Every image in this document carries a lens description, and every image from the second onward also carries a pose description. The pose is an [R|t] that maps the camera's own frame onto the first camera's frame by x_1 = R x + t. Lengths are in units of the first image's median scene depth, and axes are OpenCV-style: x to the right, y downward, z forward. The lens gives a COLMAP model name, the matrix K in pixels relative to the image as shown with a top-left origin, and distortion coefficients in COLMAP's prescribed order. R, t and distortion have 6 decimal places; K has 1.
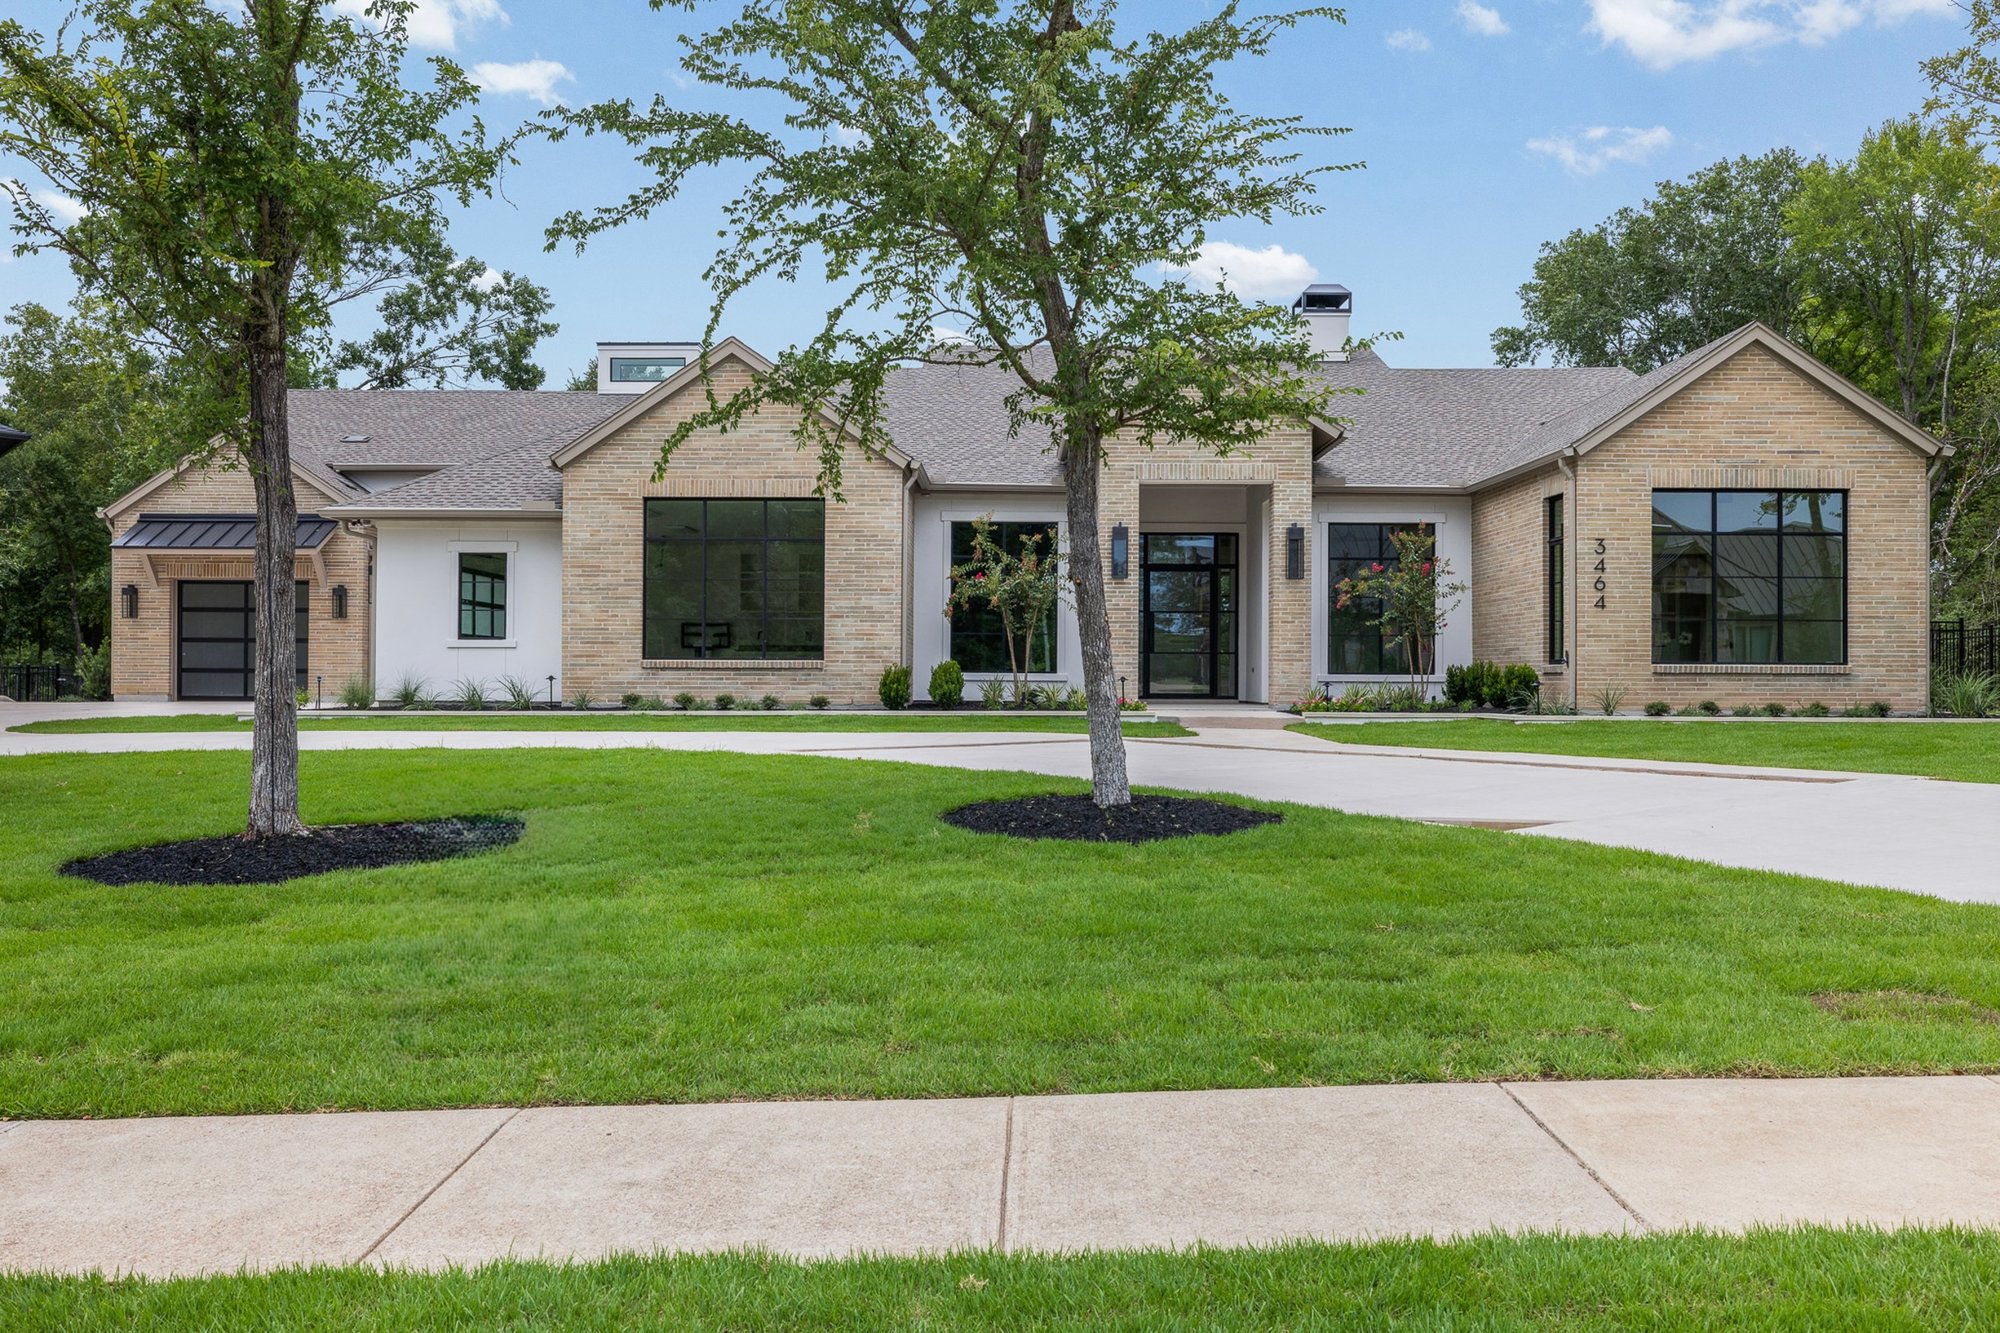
lens RADIAL K [[1751.4, 0, 1008.6], [0, 1751.4, 665.6], [0, 0, 1]] dist [0.004848, 0.005024]
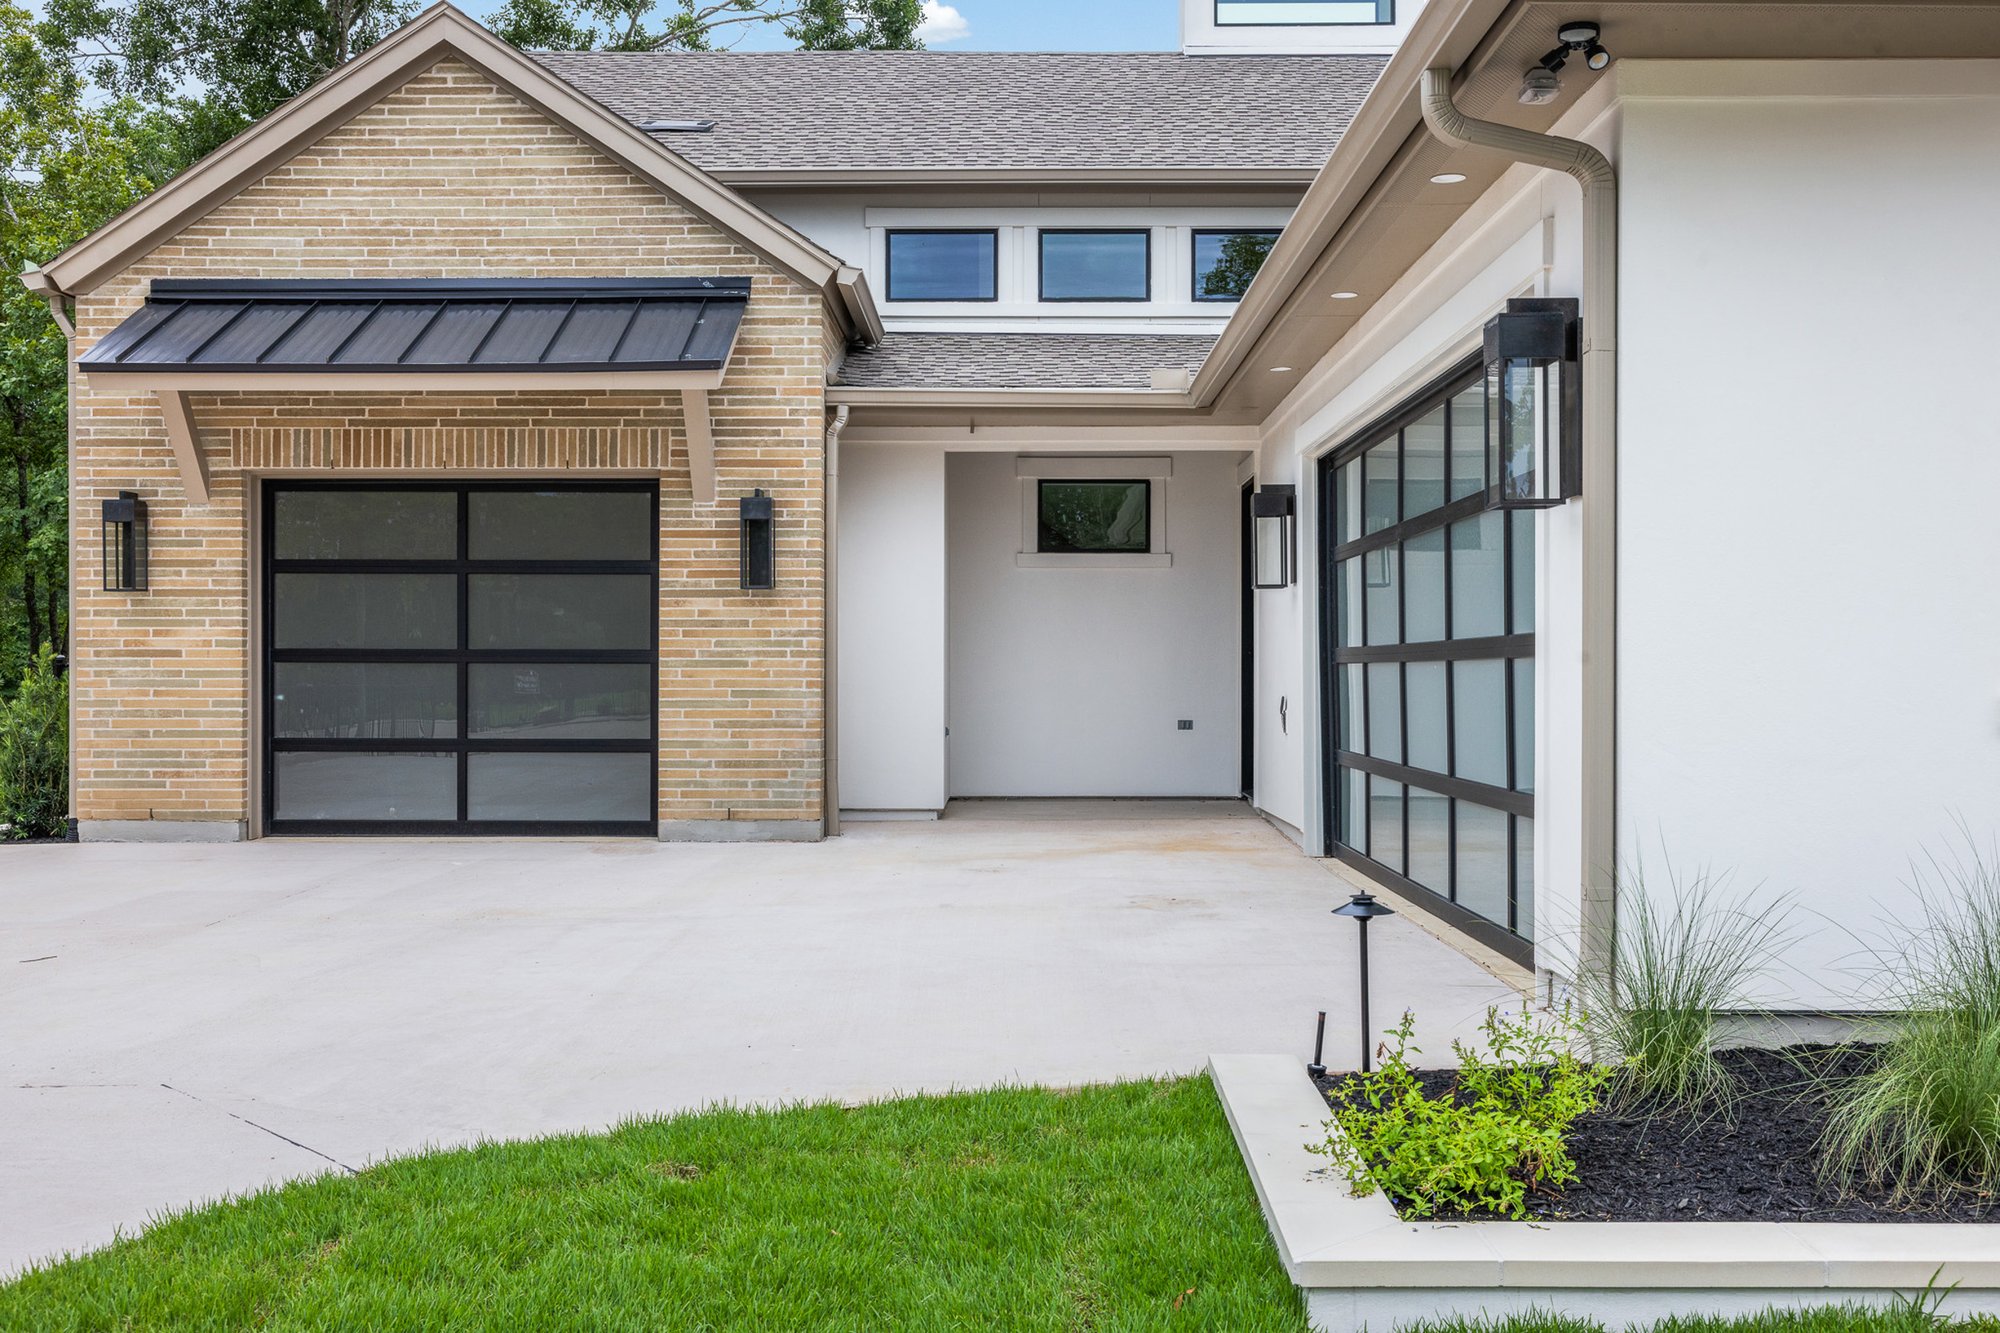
lens RADIAL K [[1991.3, 0, 1000.0], [0, 1991.3, 666.5], [0, 0, 1]] dist [0.004423, -0.006704]
pose [[0.999792, -0.004470, 0.019894, -0.447948], [0.004324, 0.999964, 0.007367, -0.019592], [-0.019927, -0.007280, 0.999775, 0.808526]]
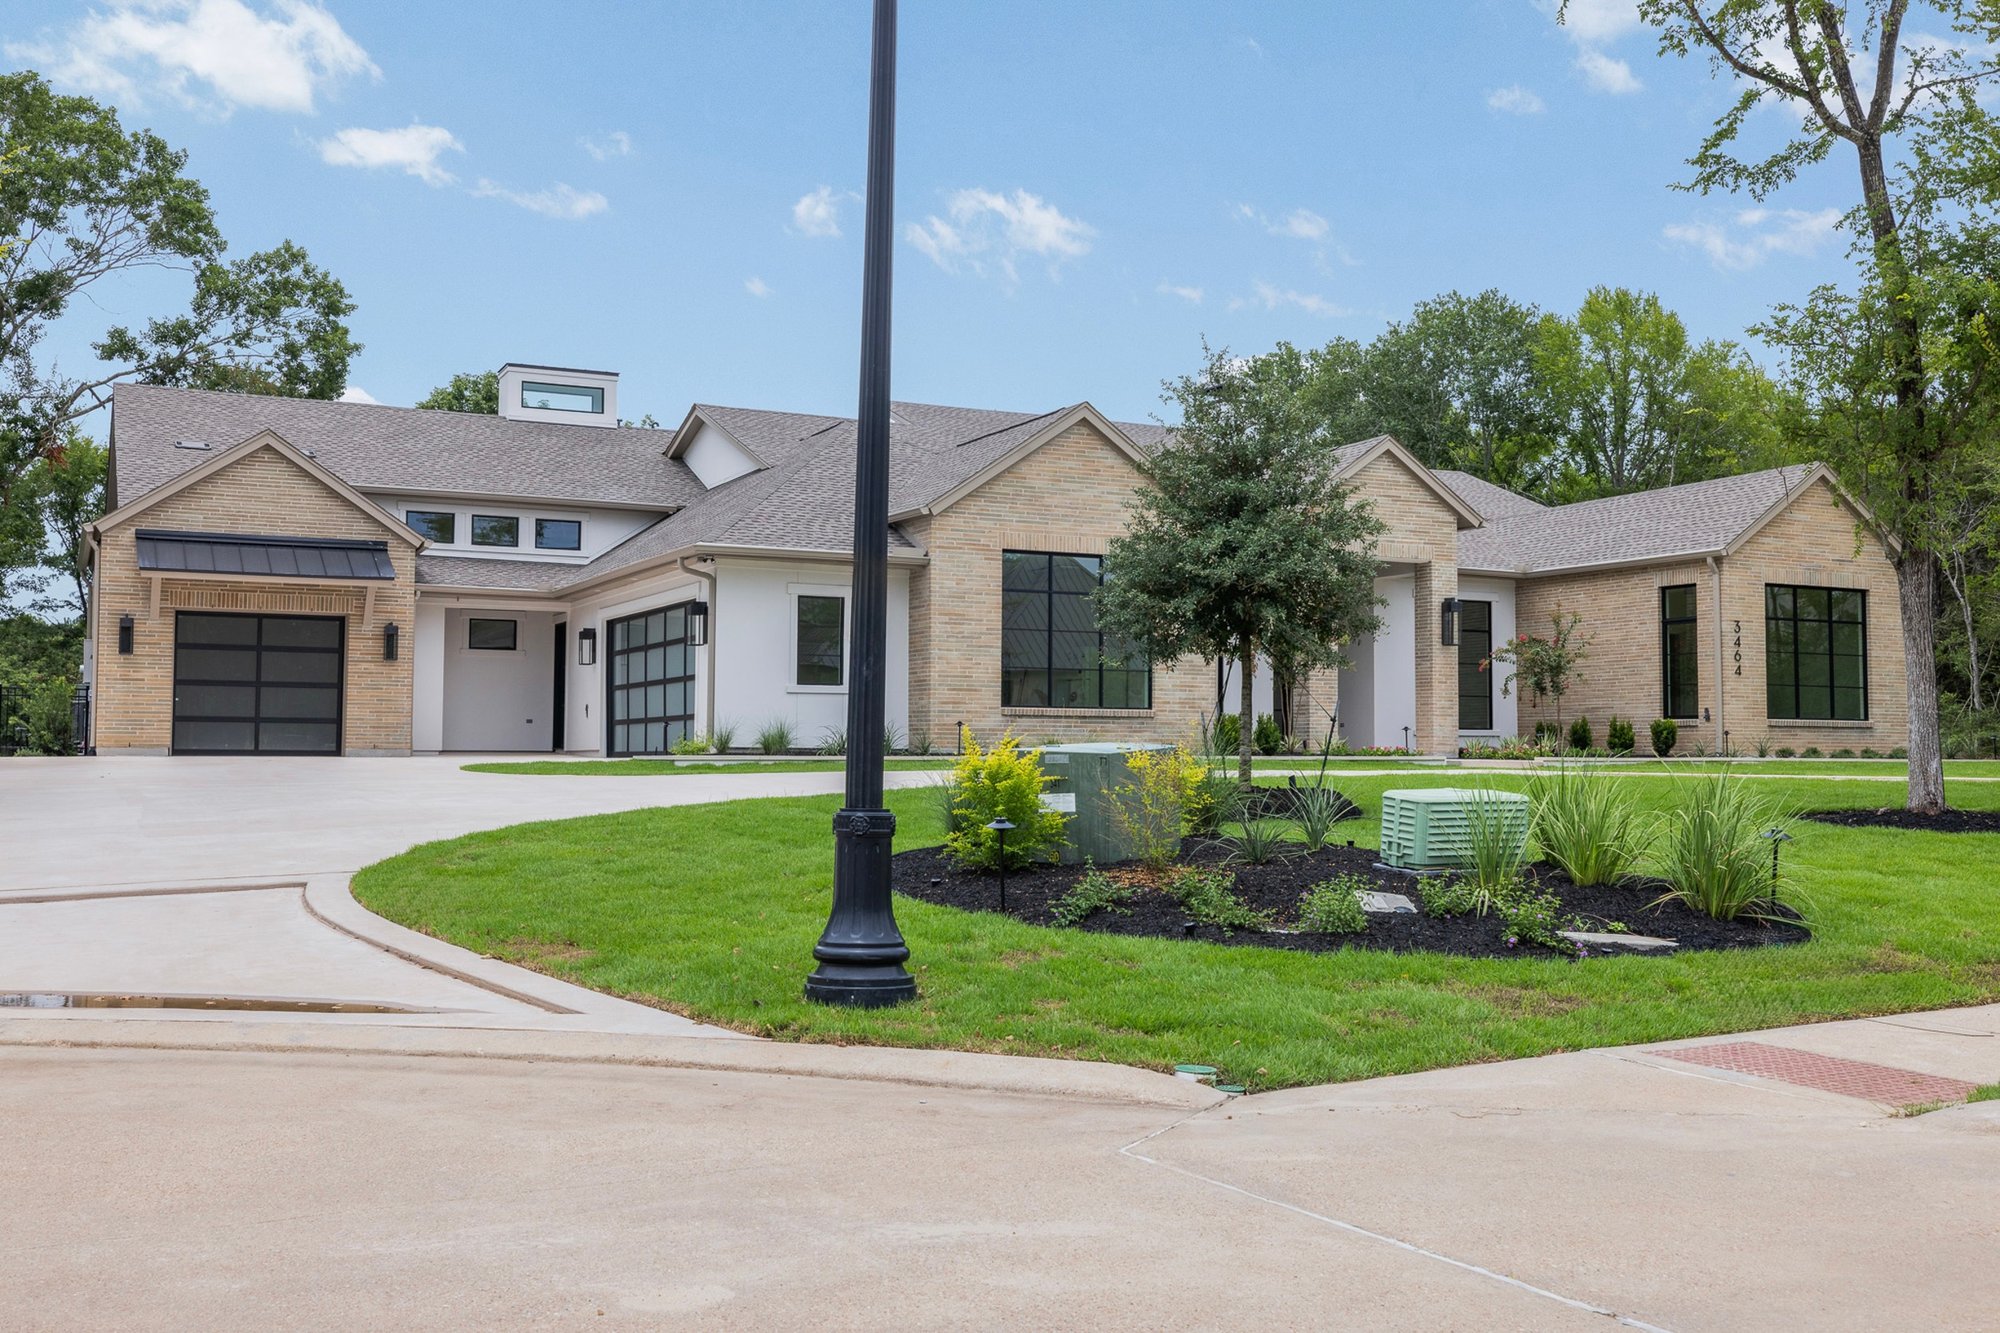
lens RADIAL K [[1991.3, 0, 1000.0], [0, 1991.3, 666.5], [0, 0, 1]] dist [0.004423, -0.006704]
pose [[0.882186, 0.022018, 0.470387, -0.757608], [-0.003149, 0.999160, -0.040863, 0.020407], [-0.470891, 0.034567, 0.881514, -0.026749]]
